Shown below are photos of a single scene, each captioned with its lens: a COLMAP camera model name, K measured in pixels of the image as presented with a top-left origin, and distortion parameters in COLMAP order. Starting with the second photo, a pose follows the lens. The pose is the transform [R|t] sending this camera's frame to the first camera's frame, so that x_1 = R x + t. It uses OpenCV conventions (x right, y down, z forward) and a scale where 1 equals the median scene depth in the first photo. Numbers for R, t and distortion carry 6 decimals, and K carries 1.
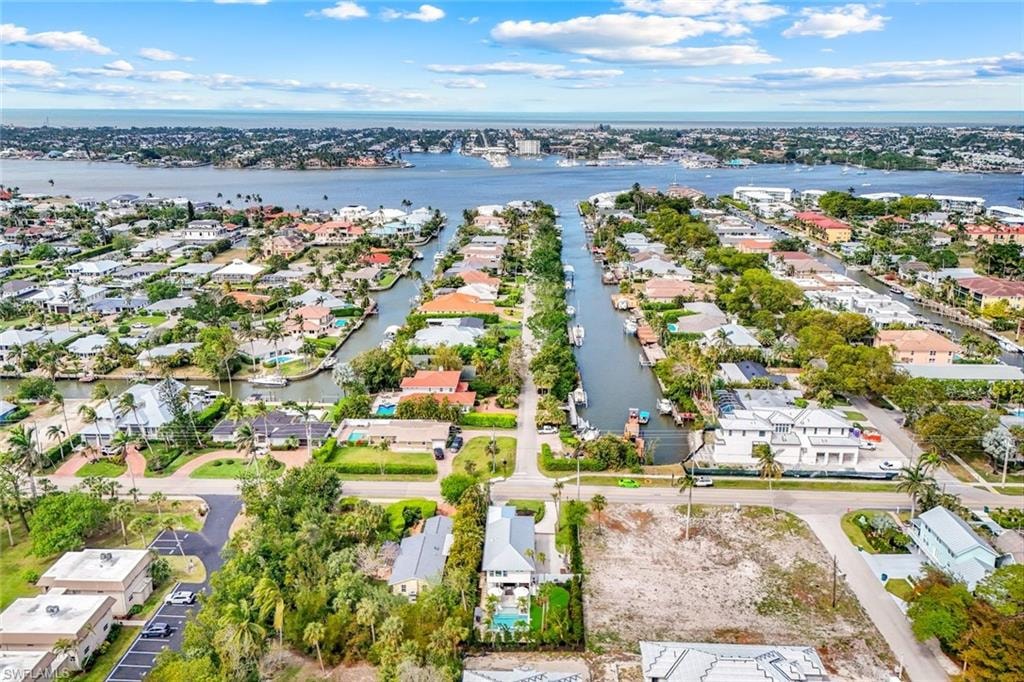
lens RADIAL K [[767.5, 0, 512.0], [0, 767.5, 341.0], [0, 0, 1]] dist [0.086129, -0.007131]
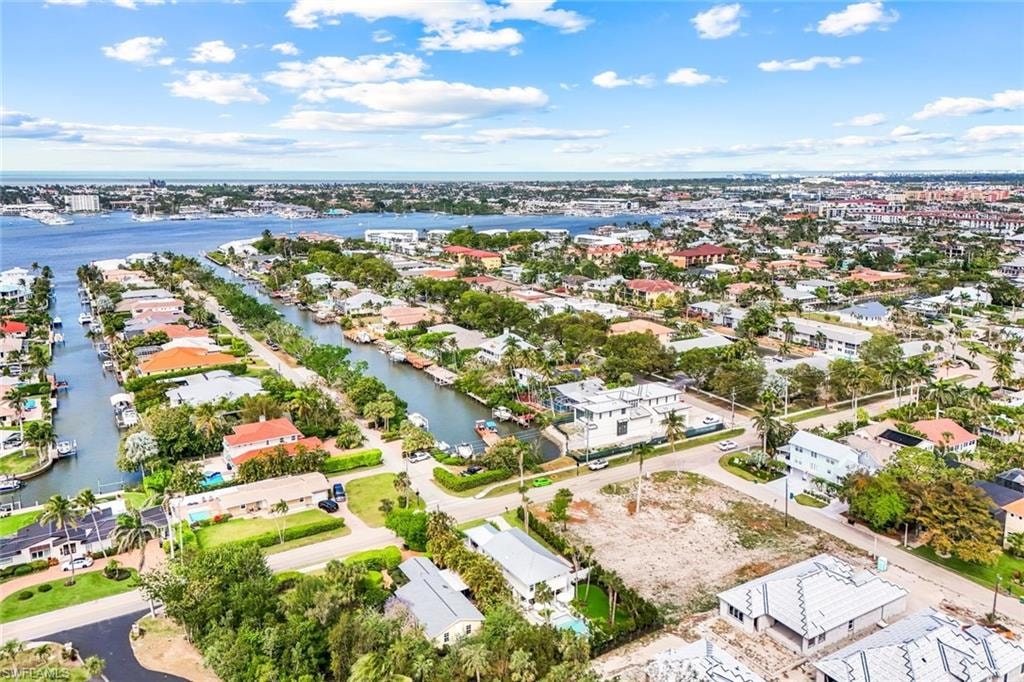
lens RADIAL K [[767.5, 0, 512.0], [0, 767.5, 341.0], [0, 0, 1]] dist [0.086129, -0.007131]
pose [[0.838123, -0.126031, 0.530721, -0.299863], [0.166052, 0.985715, -0.028153, 0.020634], [-0.519592, 0.111723, 0.847079, 0.123847]]
